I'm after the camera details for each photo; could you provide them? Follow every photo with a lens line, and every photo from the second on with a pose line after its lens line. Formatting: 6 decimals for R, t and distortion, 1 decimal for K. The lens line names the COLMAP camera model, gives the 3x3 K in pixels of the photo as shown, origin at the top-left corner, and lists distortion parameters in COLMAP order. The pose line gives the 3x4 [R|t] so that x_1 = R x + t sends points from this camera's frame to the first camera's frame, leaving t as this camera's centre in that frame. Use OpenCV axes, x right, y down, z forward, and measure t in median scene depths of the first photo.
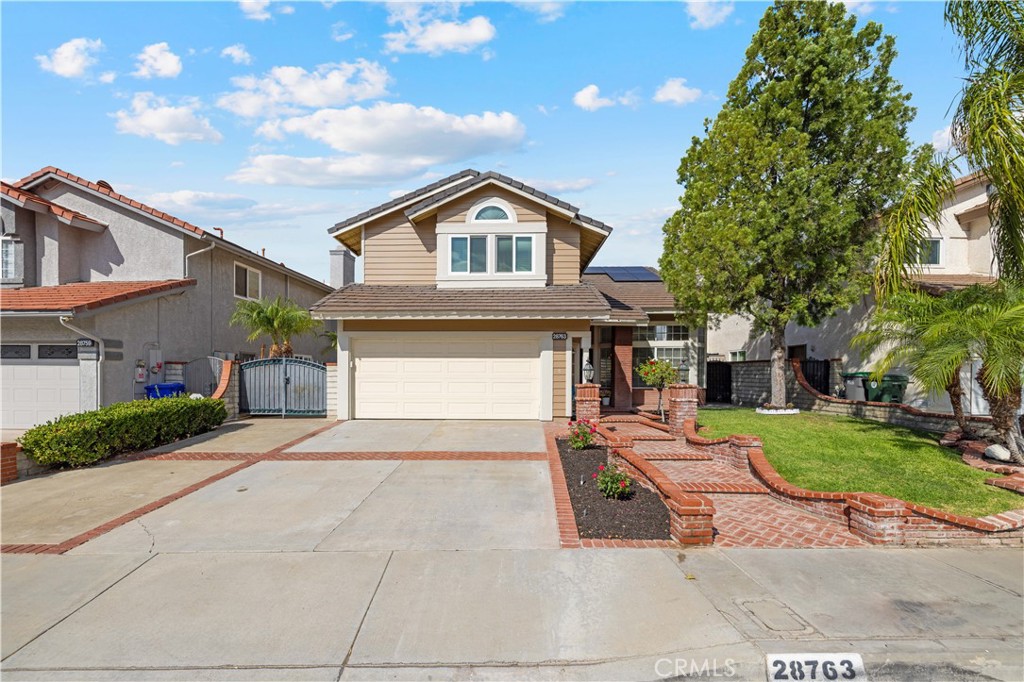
lens RADIAL K [[448.8, 0, 510.0], [0, 448.8, 383.2], [0, 0, 1]] dist [0.001931, 0.000468]
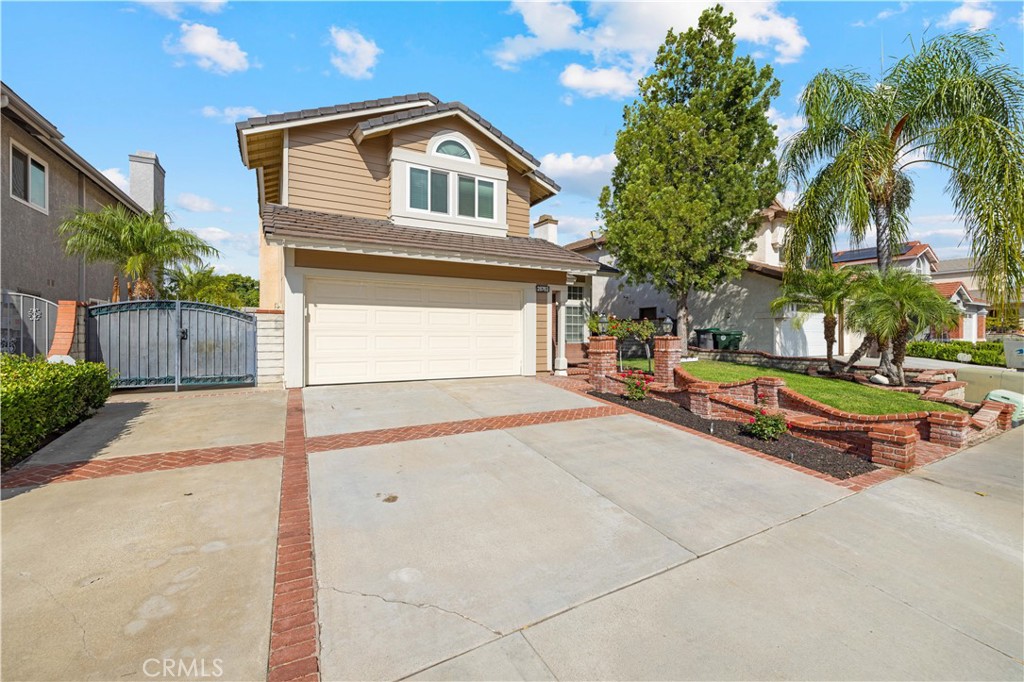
lens RADIAL K [[431.7, 0, 512.0], [0, 431.7, 341.0], [0, 0, 1]] dist [0.003032, 0.000247]
pose [[0.872257, -0.006965, 0.488998, -0.366562], [0.009146, 0.999956, -0.002071, 0.009456], [-0.488962, 0.006279, 0.872282, 0.190727]]
